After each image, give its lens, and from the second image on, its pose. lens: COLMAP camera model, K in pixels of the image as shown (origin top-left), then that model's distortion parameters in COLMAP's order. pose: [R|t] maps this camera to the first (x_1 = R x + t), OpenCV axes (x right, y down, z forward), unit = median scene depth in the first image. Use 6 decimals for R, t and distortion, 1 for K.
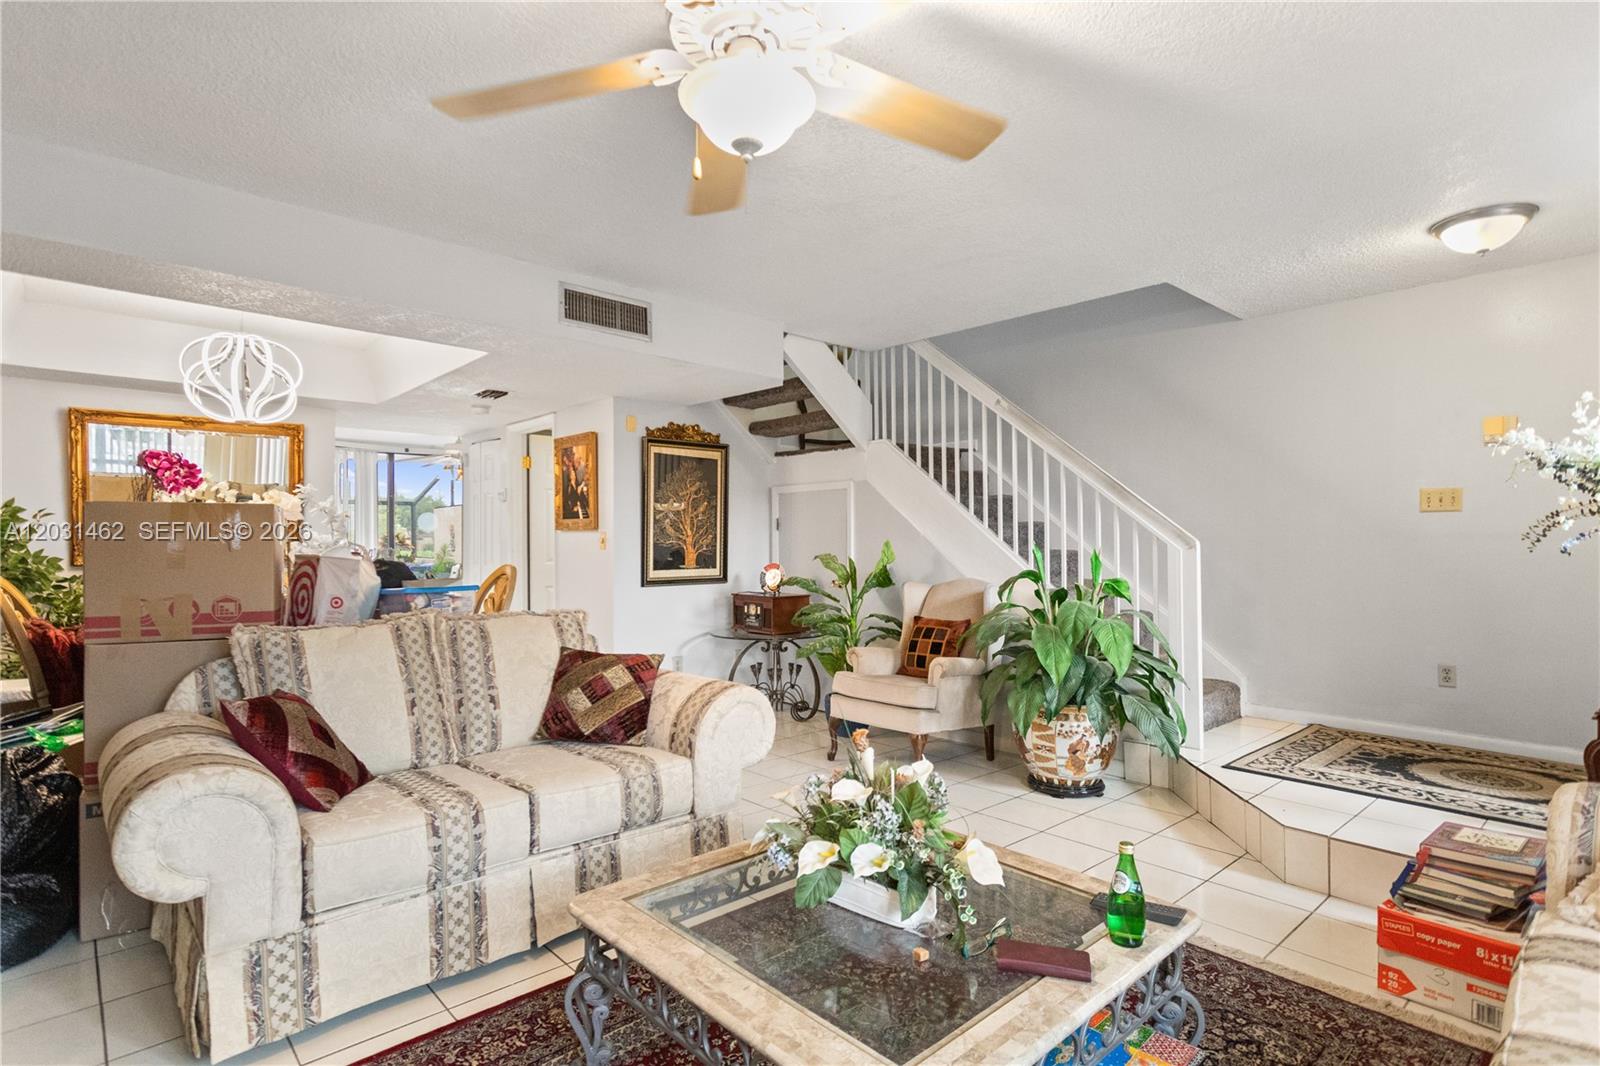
lens RADIAL K [[790.8, 0, 815.8], [0, 790.8, 538.0], [0, 0, 1]] dist [0.004363, 0.001965]
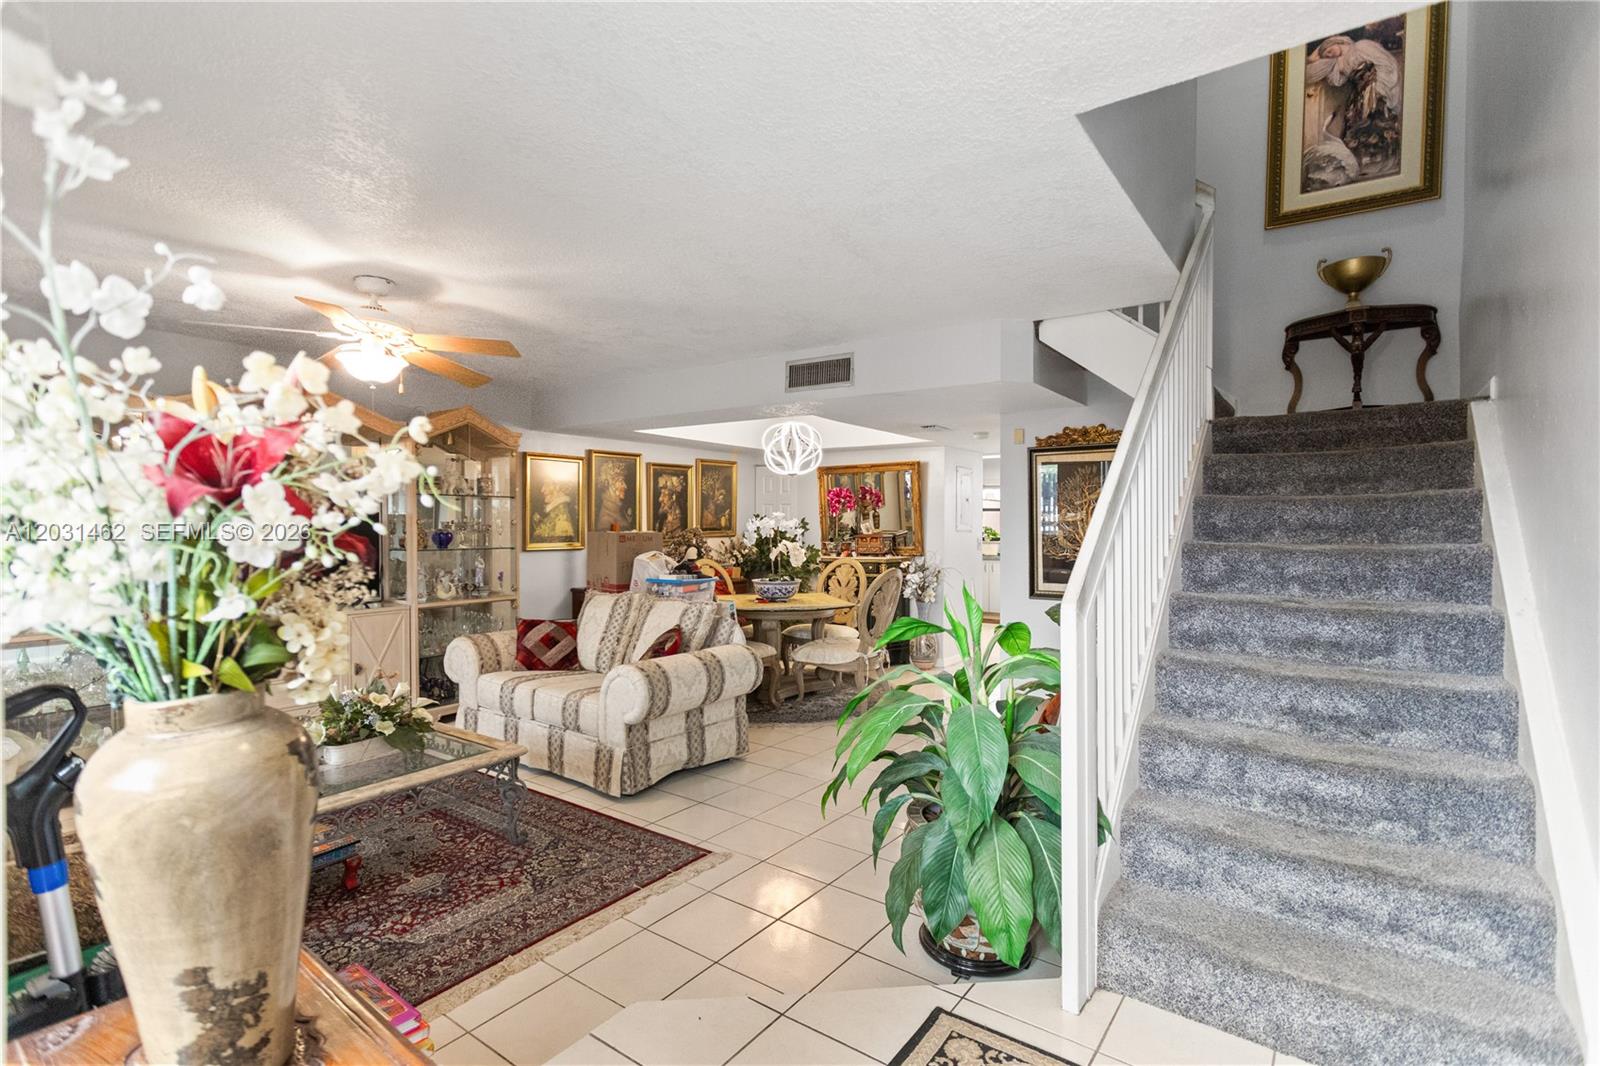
lens RADIAL K [[772.9, 0, 797.8], [0, 772.9, 532.8], [0, 0, 1]] dist [0.005651, 0.000038]
pose [[0.191240, 0.020625, -0.981327, 0.813719], [-0.000438, 0.999781, 0.020928, -0.049350], [0.981543, -0.003573, 0.191207, 0.634604]]
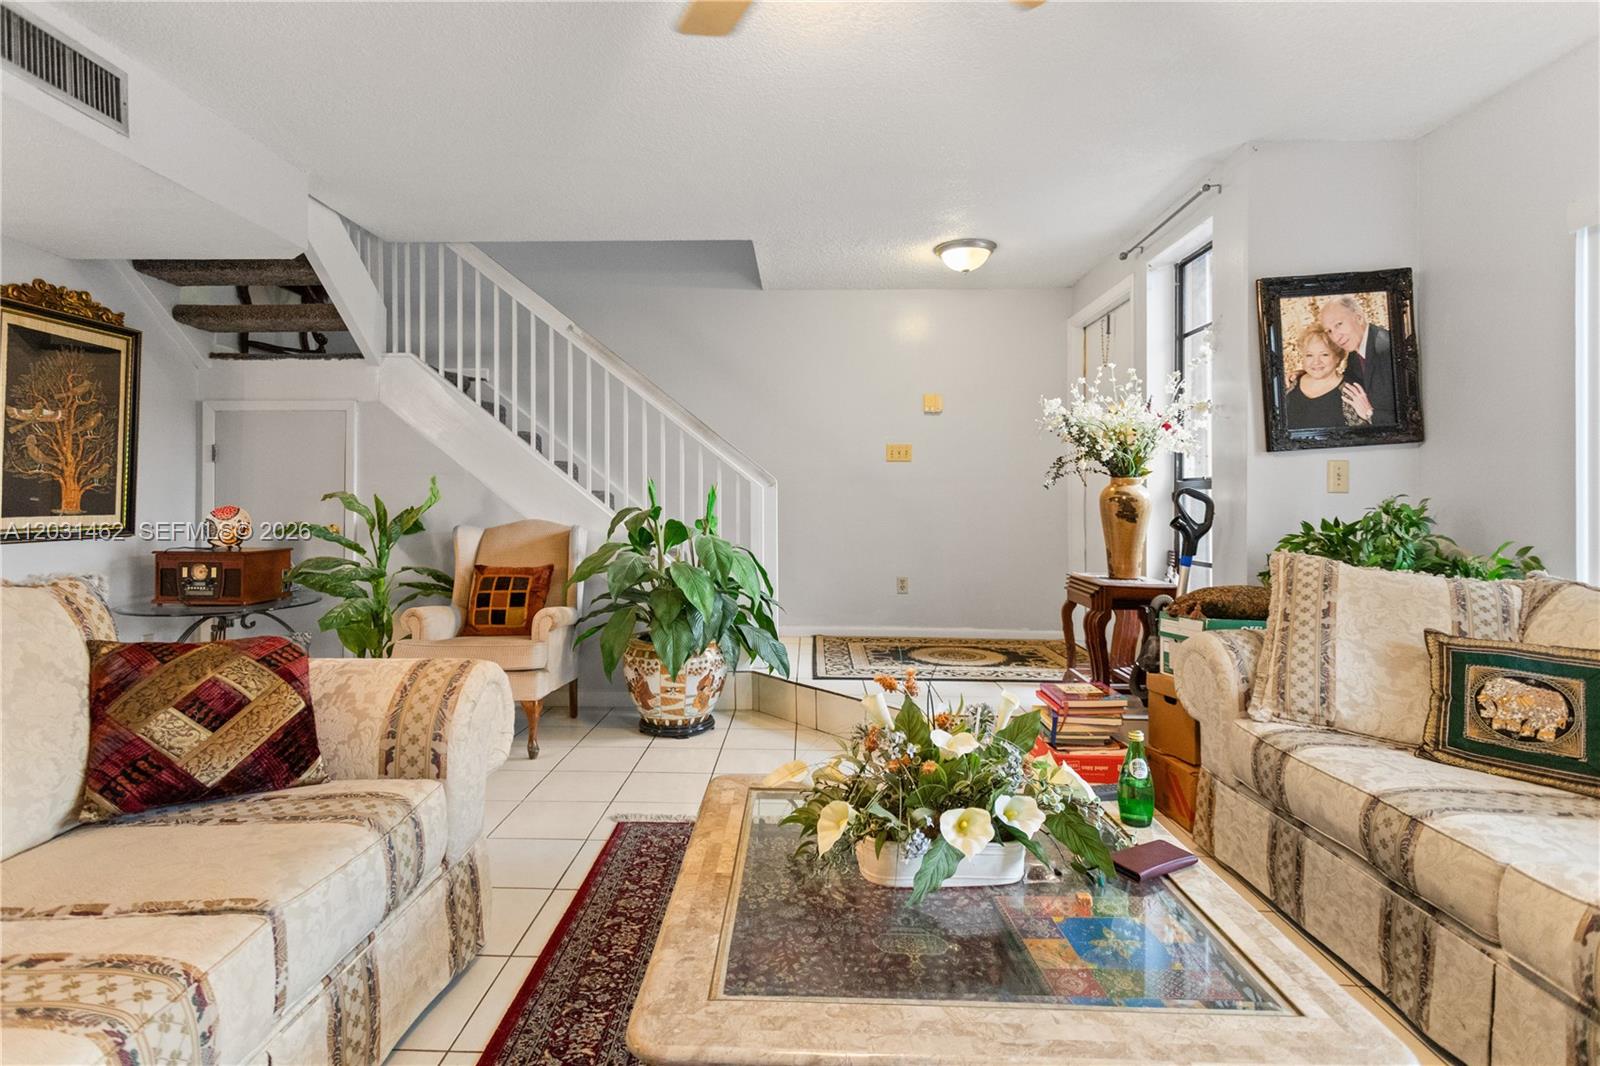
lens RADIAL K [[772.9, 0, 768.9], [0, 772.9, 486.6], [0, 0, 1]] dist [0.005651, 0.000038]
pose [[0.717461, 0.015285, 0.696431, -0.241189], [-0.009193, 0.999880, -0.012474, 0.023650], [-0.696538, 0.002547, 0.717515, 0.201457]]
